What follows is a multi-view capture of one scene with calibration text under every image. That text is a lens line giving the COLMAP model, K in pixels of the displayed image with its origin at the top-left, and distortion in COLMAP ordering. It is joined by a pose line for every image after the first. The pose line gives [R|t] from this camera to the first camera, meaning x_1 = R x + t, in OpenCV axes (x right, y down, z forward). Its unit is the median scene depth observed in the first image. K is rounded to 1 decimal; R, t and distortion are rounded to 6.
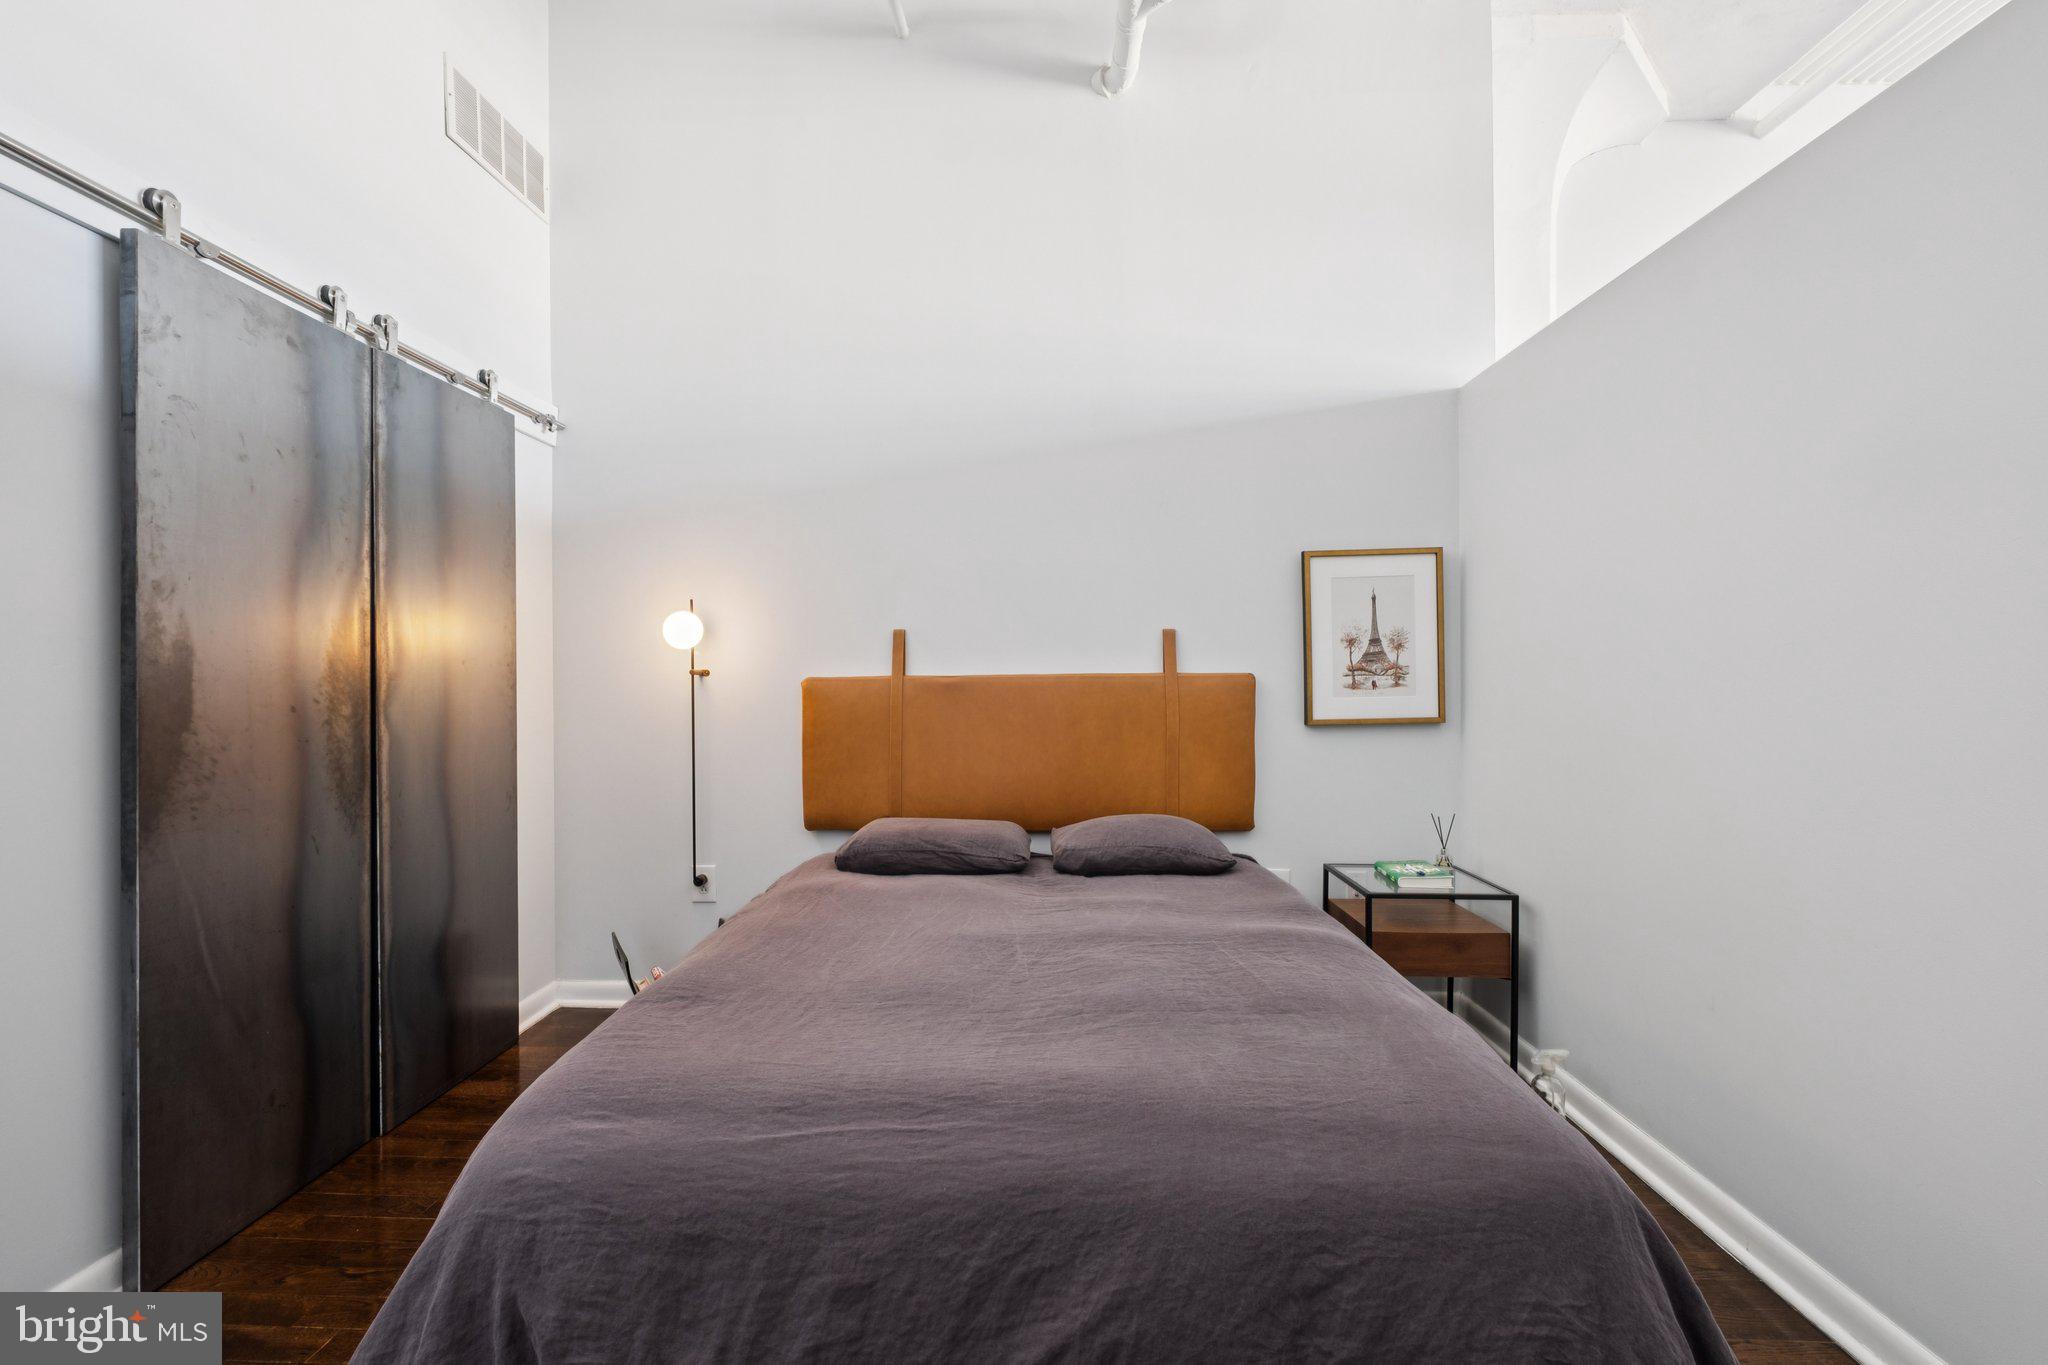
lens RADIAL K [[906.6, 0, 1023.7], [0, 906.6, 674.4], [0, 0, 1]] dist [-0.001095, -0.000878]
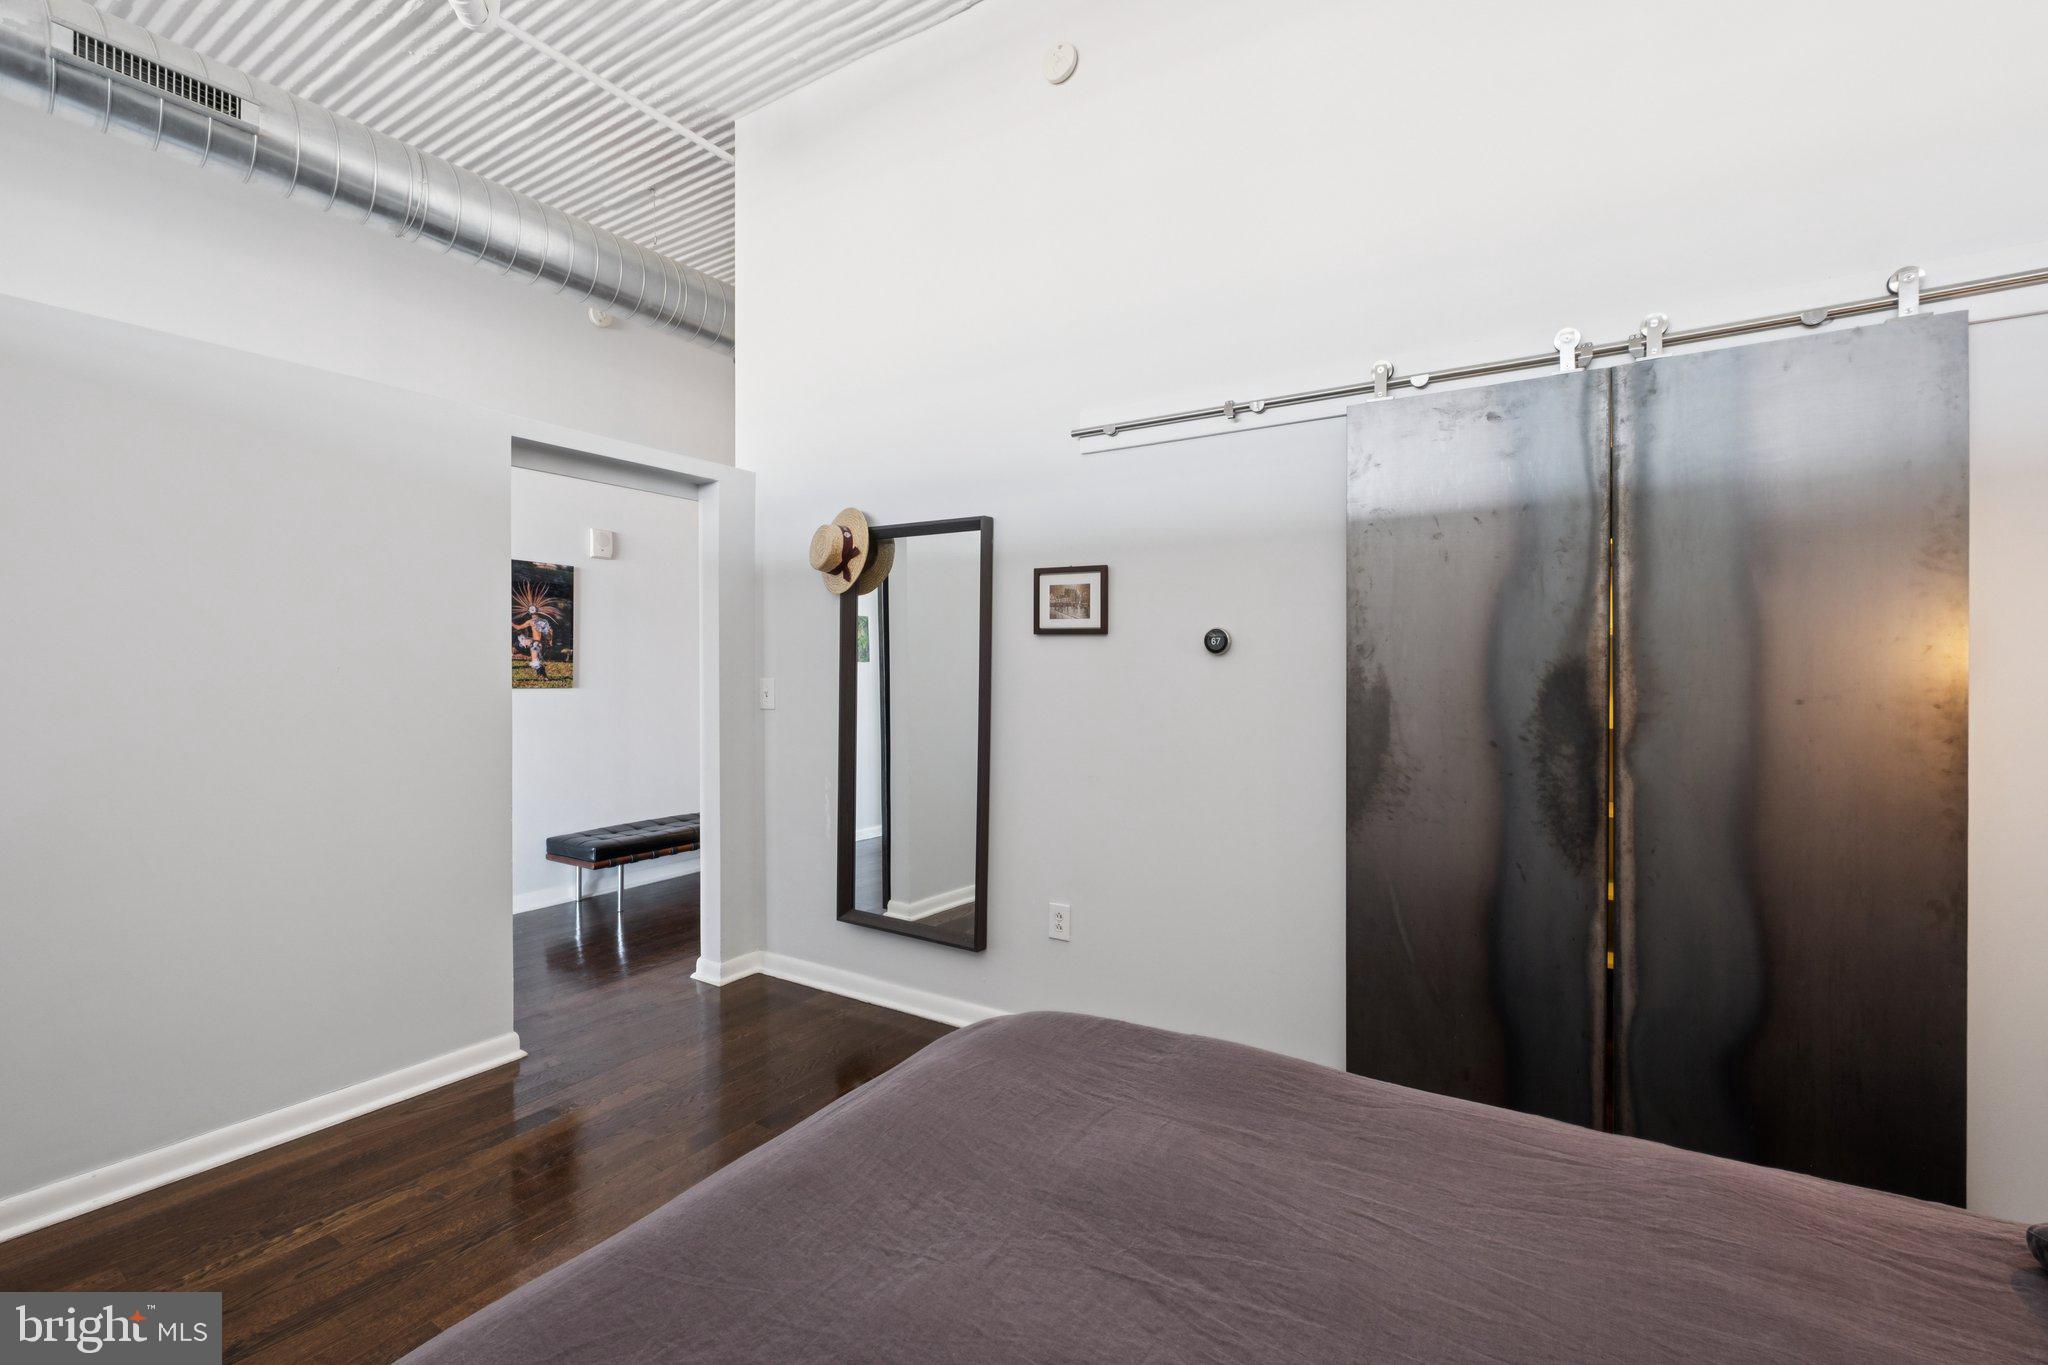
lens RADIAL K [[906.6, 0, 1024.7], [0, 906.6, 686.9], [0, 0, 1]] dist [-0.001095, -0.000878]
pose [[-0.519168, 0.008834, -0.854627, 0.428494], [0.001389, 0.999954, 0.009493, -0.041229], [0.854671, 0.003741, -0.519156, 1.029567]]
